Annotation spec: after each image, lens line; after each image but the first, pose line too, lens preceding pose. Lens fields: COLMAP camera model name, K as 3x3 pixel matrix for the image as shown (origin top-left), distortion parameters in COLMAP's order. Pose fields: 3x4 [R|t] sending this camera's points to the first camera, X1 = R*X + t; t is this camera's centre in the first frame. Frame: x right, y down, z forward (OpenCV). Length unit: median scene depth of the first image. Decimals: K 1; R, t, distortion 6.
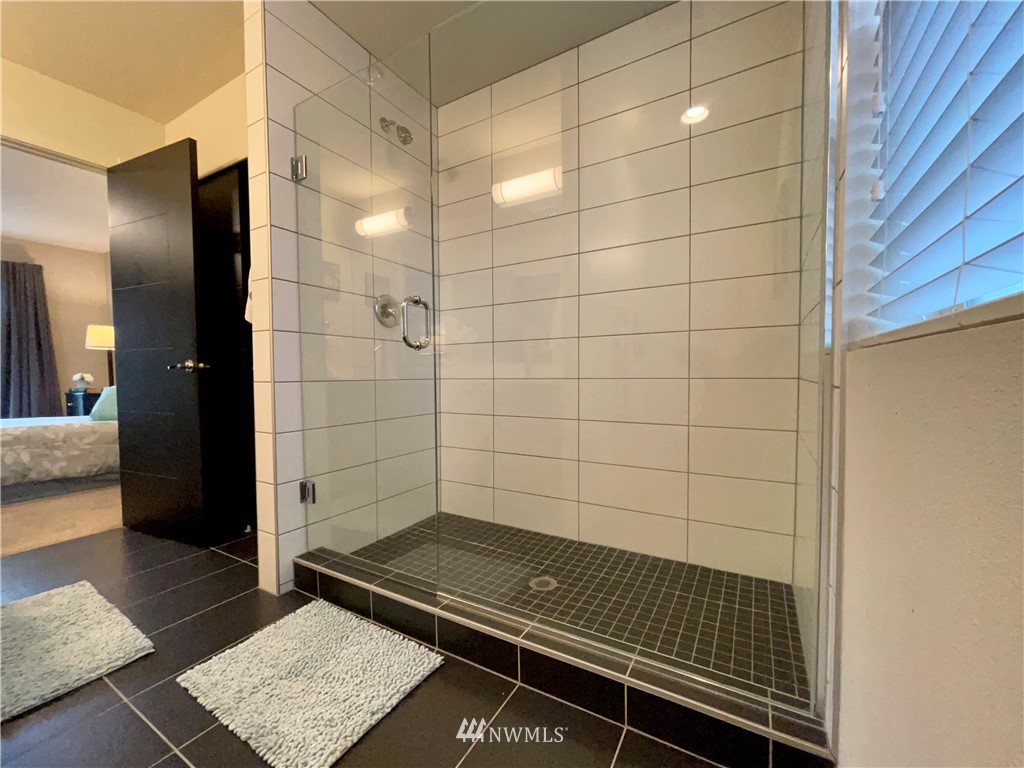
lens RADIAL K [[411.9, 0, 512.0], [0, 411.9, 384.0], [0, 0, 1]] dist [-0.003347, -0.000054]
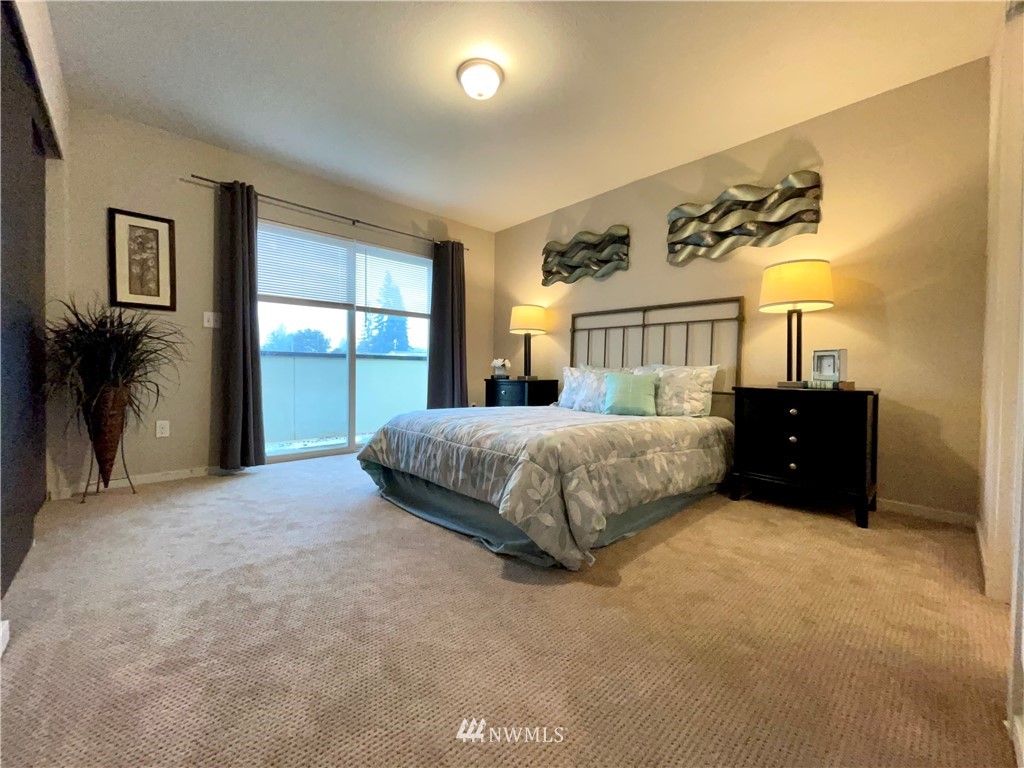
lens RADIAL K [[411.9, 0, 512.0], [0, 411.9, 384.0], [0, 0, 1]] dist [-0.003347, -0.000054]
pose [[0.958296, 0.024631, -0.284716, -1.228939], [-0.021868, 0.999678, 0.012879, 0.030532], [0.284941, -0.006116, 0.958526, 0.206137]]
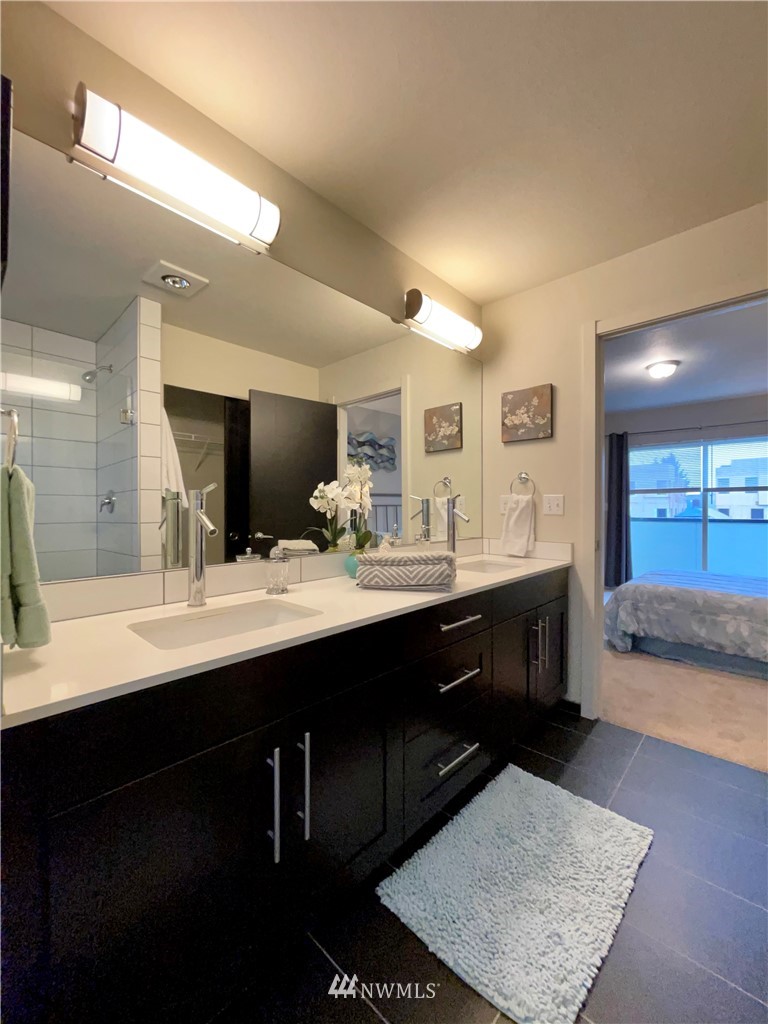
lens RADIAL K [[411.9, 0, 390.6], [0, 411.9, 516.7], [0, 0, 1]] dist [-0.003347, -0.000054]
pose [[-0.209498, 0.026834, -0.977441, -0.099563], [-0.023642, 0.999192, 0.032498, -0.093013], [0.977523, 0.029917, -0.208694, 0.387854]]
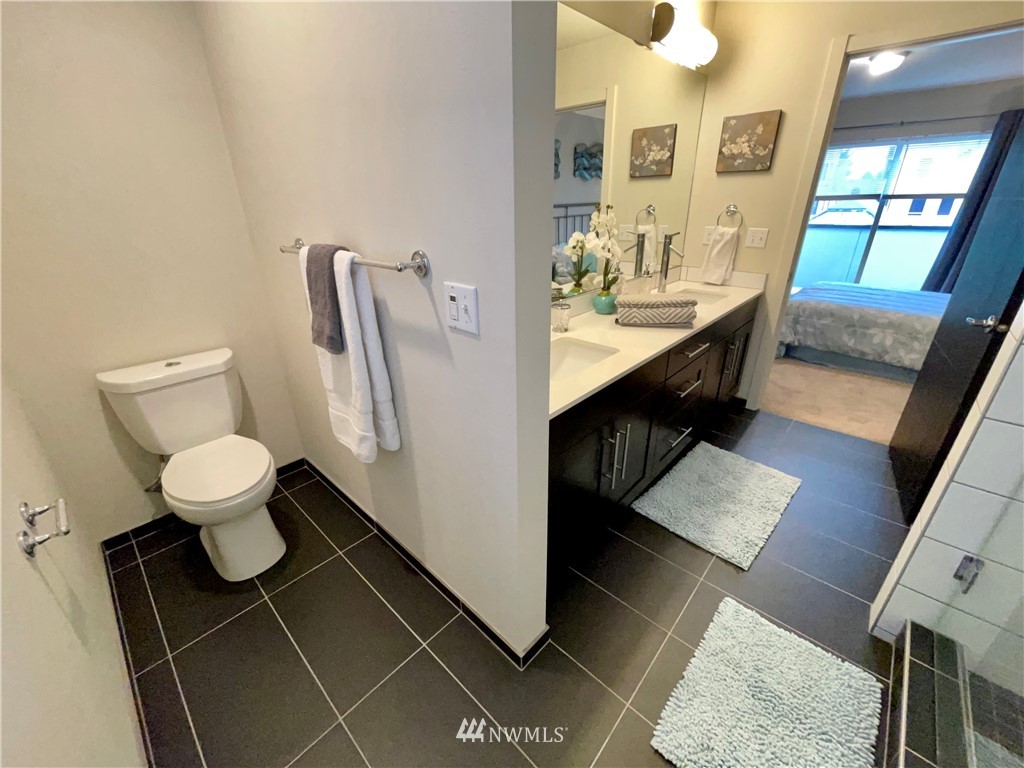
lens RADIAL K [[411.9, 0, 512.0], [0, 411.9, 384.0], [0, 0, 1]] dist [-0.003347, -0.000054]
pose [[-0.207639, 0.409459, -0.888386, 0.085234], [-0.005258, 0.907699, 0.419589, -0.182964], [0.978191, 0.091795, -0.186321, 0.201997]]
